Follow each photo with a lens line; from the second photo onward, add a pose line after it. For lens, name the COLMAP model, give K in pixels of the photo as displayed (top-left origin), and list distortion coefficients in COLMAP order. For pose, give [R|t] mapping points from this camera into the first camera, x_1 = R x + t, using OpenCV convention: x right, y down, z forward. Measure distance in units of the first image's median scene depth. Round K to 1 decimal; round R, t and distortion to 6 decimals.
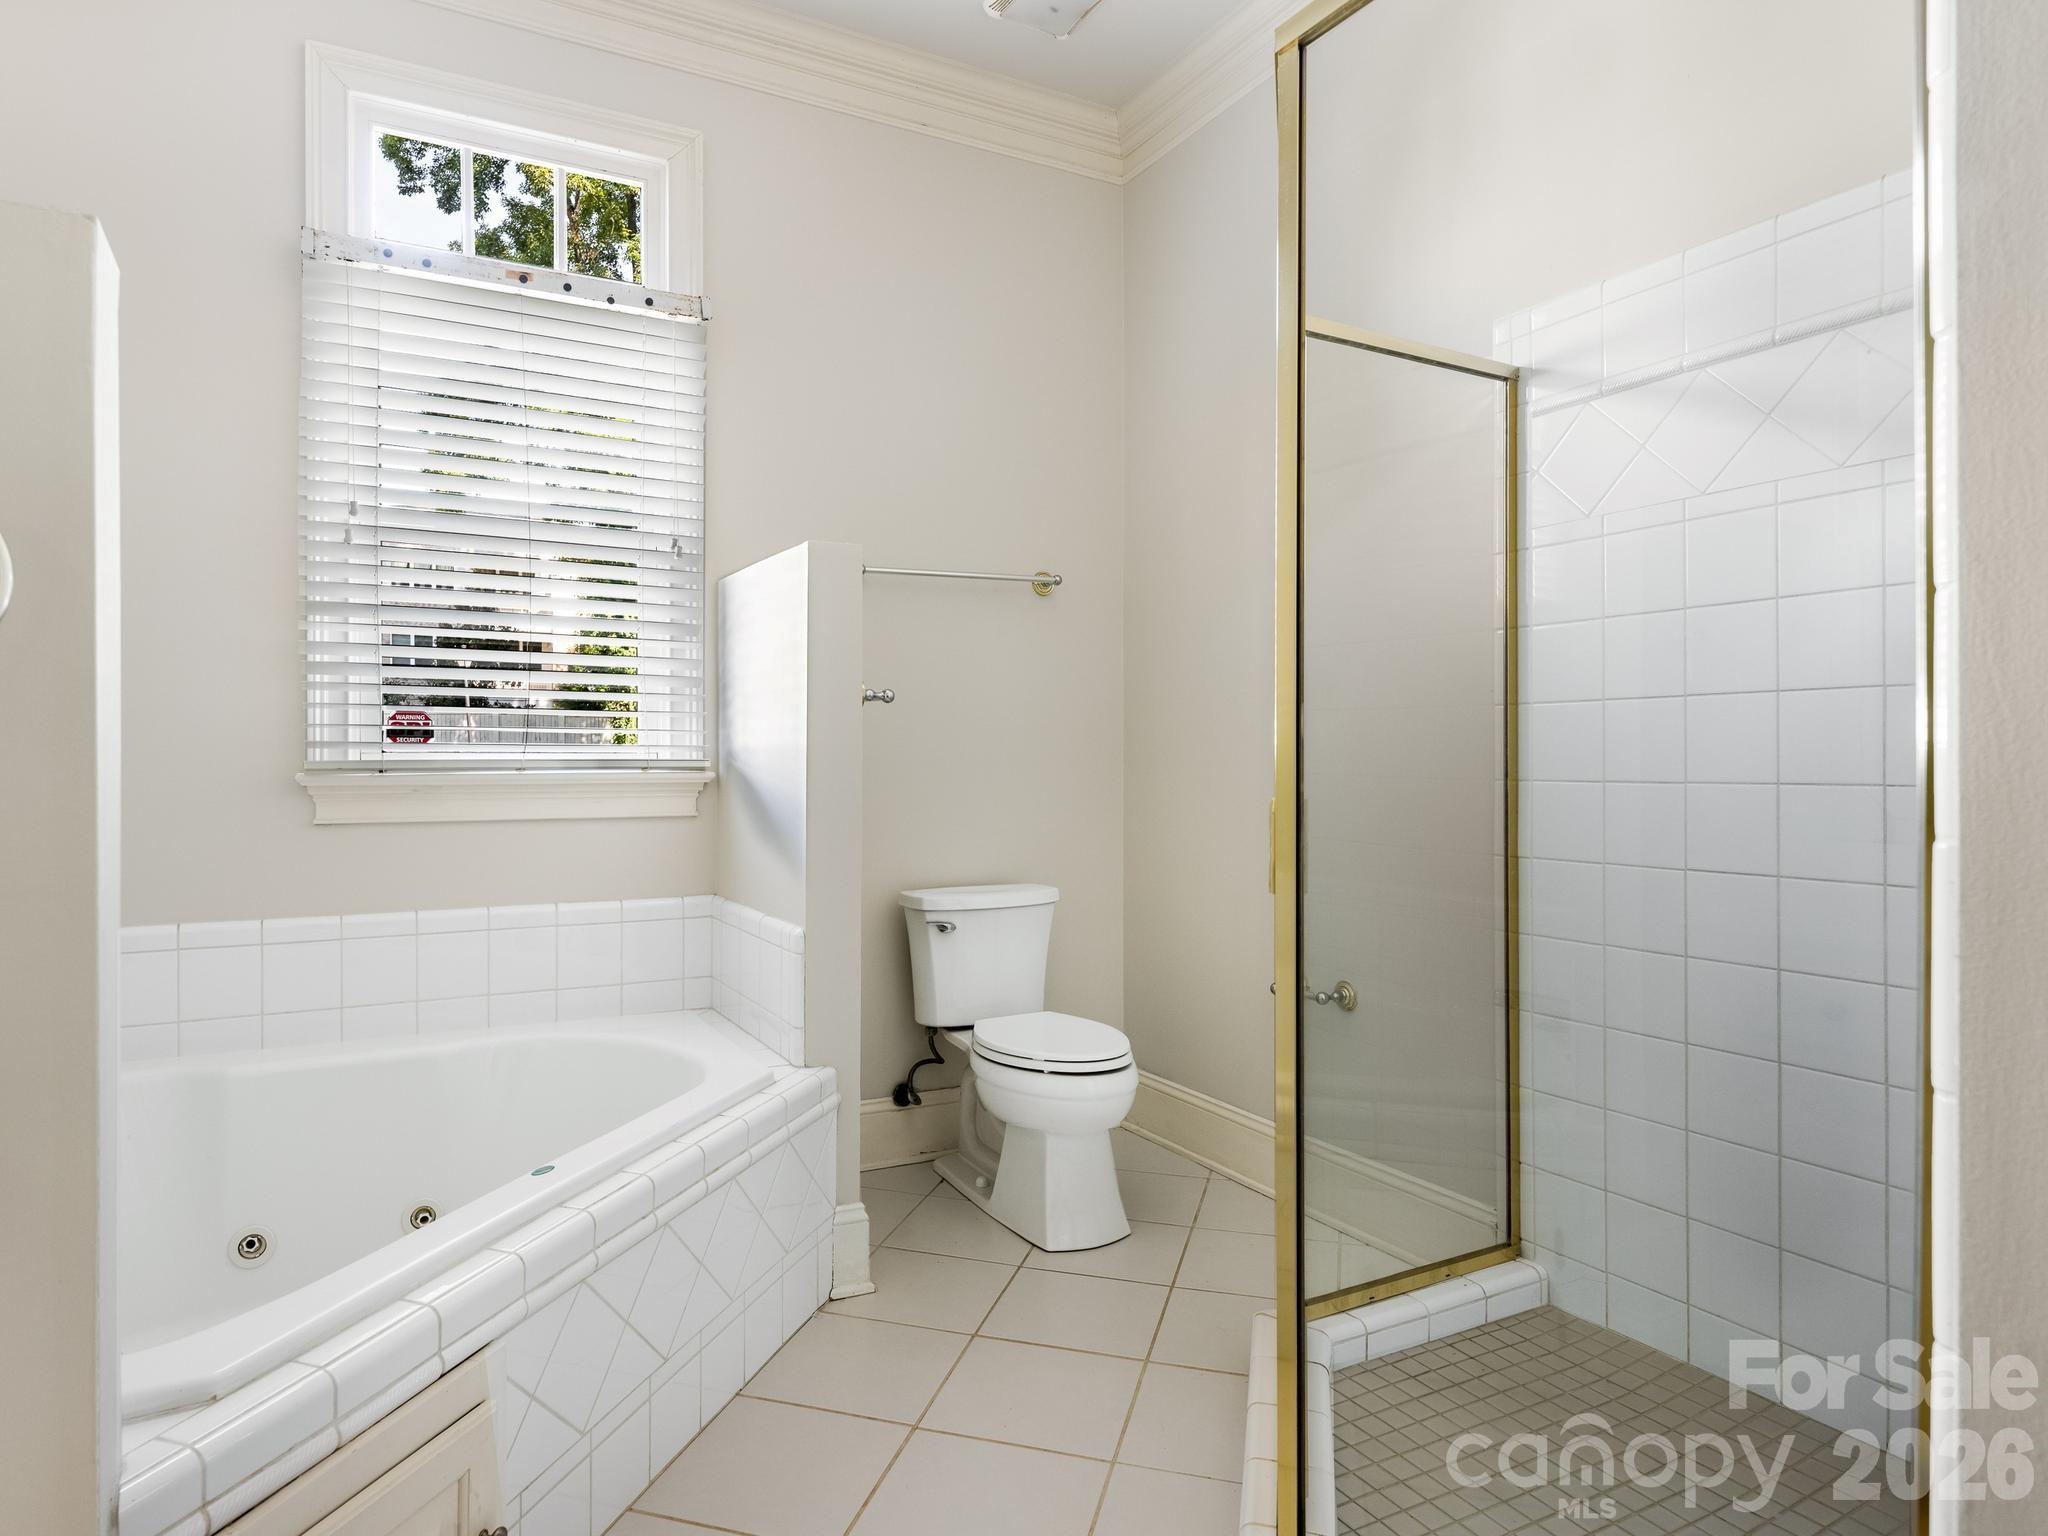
lens RADIAL K [[1228.0, 0, 1008.0], [0, 1228.0, 756.5], [0, 0, 1]] dist [-0.010479, 0.001524]
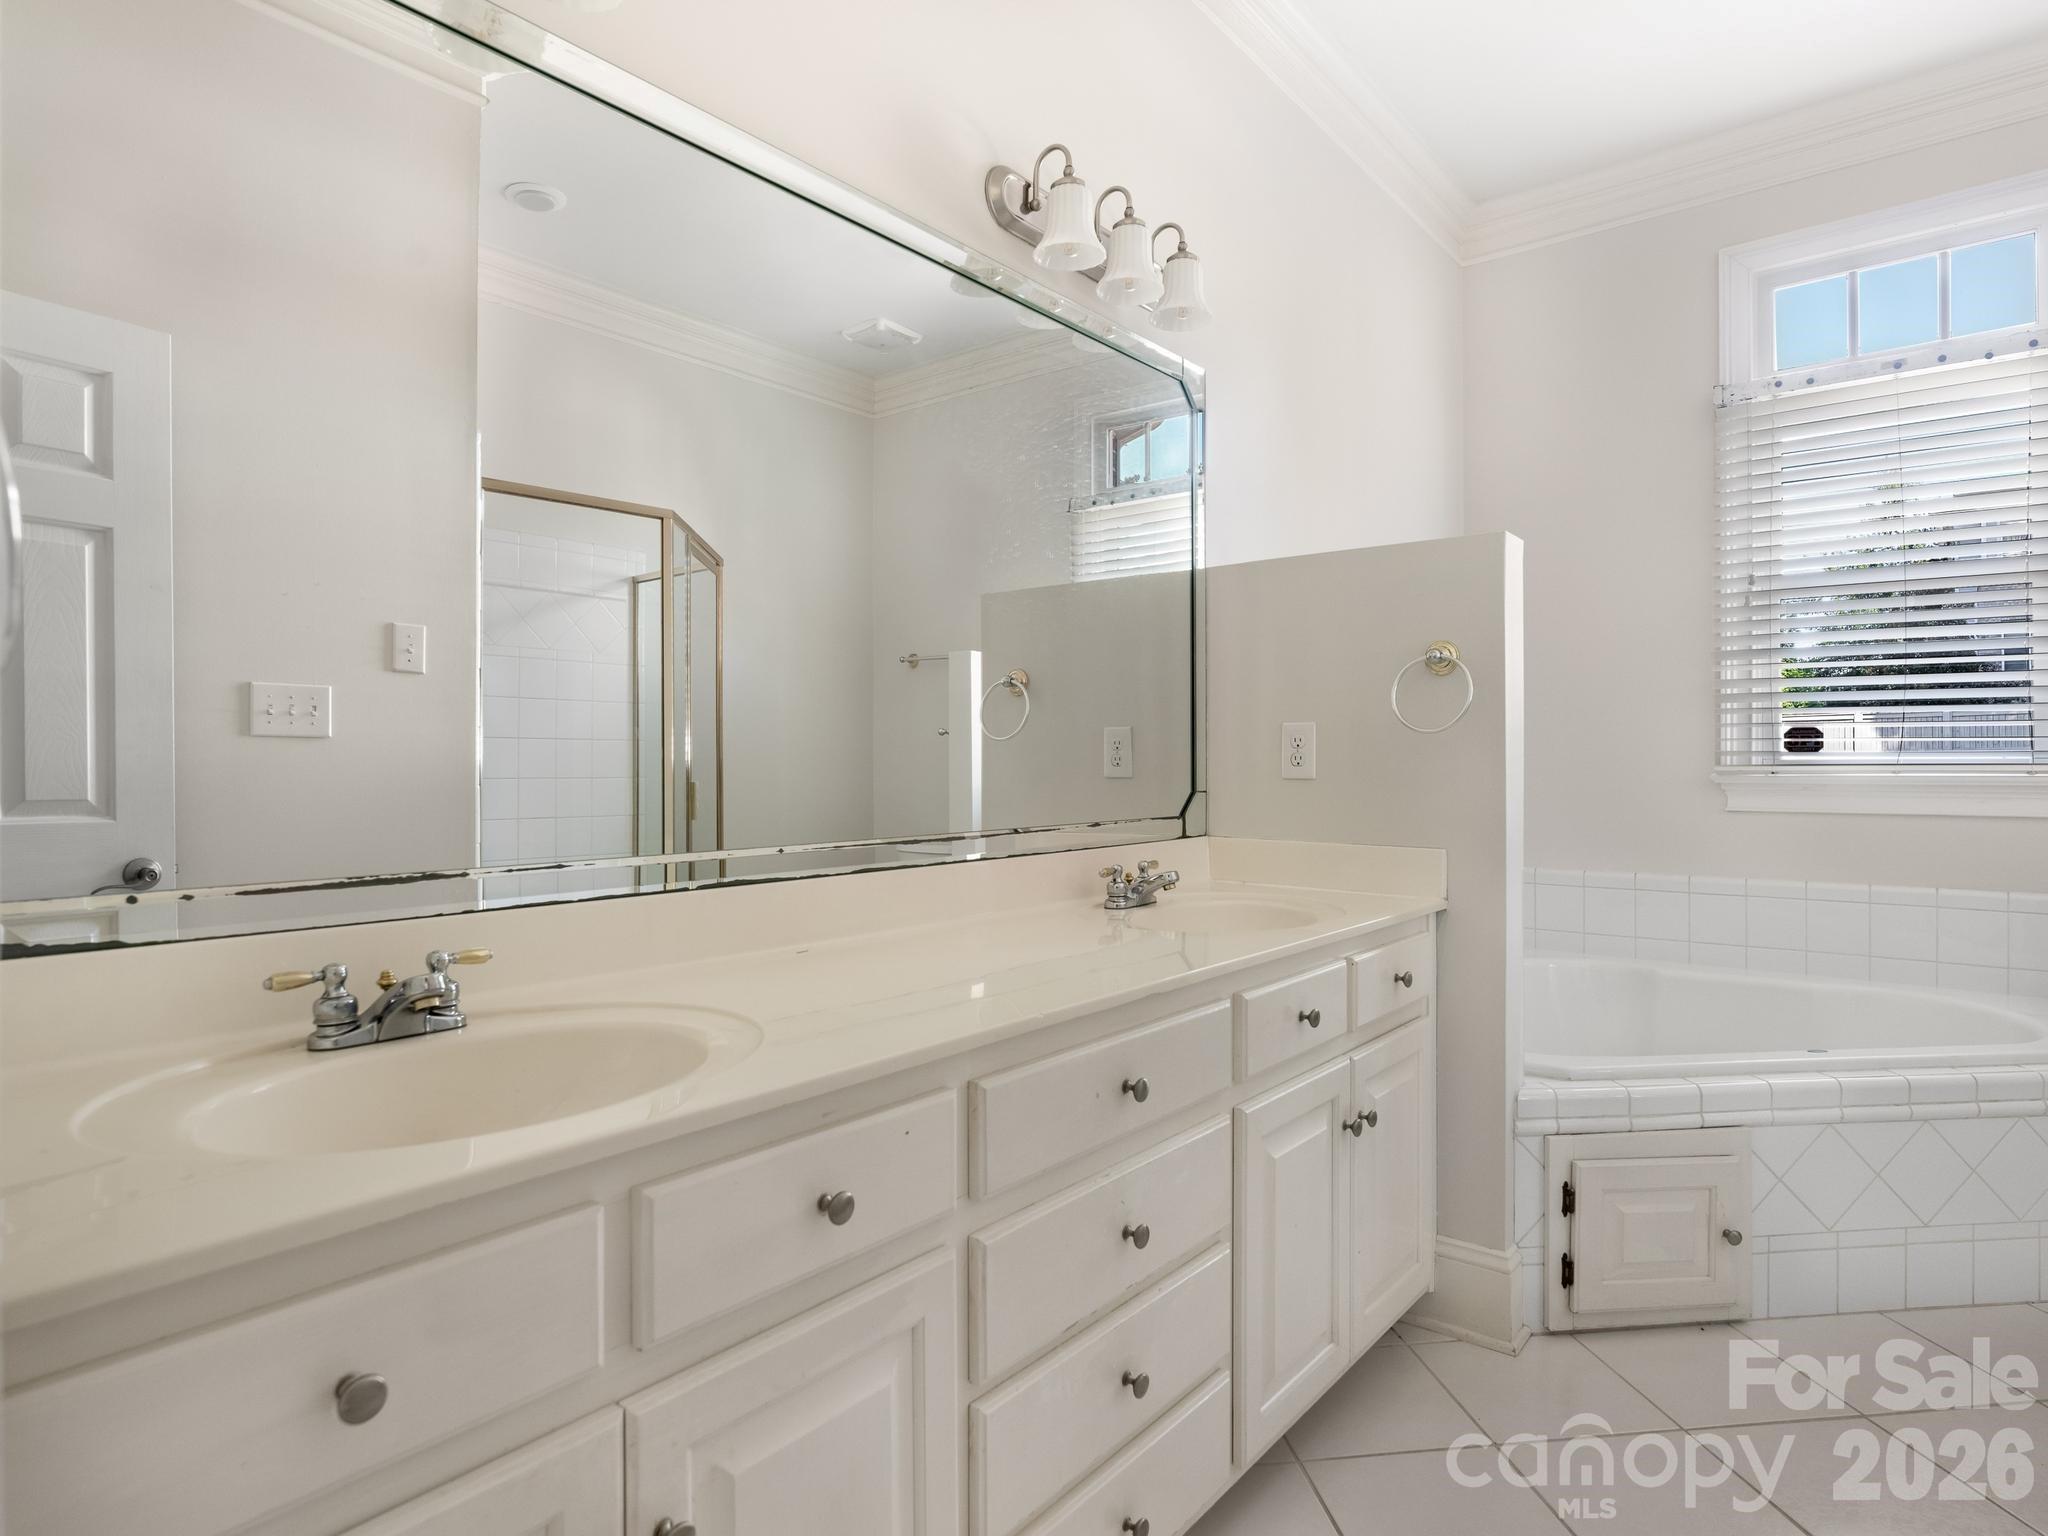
lens RADIAL K [[1228.0, 0, 1015.3], [0, 1228.0, 765.6], [0, 0, 1]] dist [-0.010479, 0.001524]
pose [[0.401361, 0.000503, -0.915920, 0.383489], [0.000303, 1.000000, 0.000682, 0.002891], [0.915920, -0.000551, 0.401361, -0.298877]]
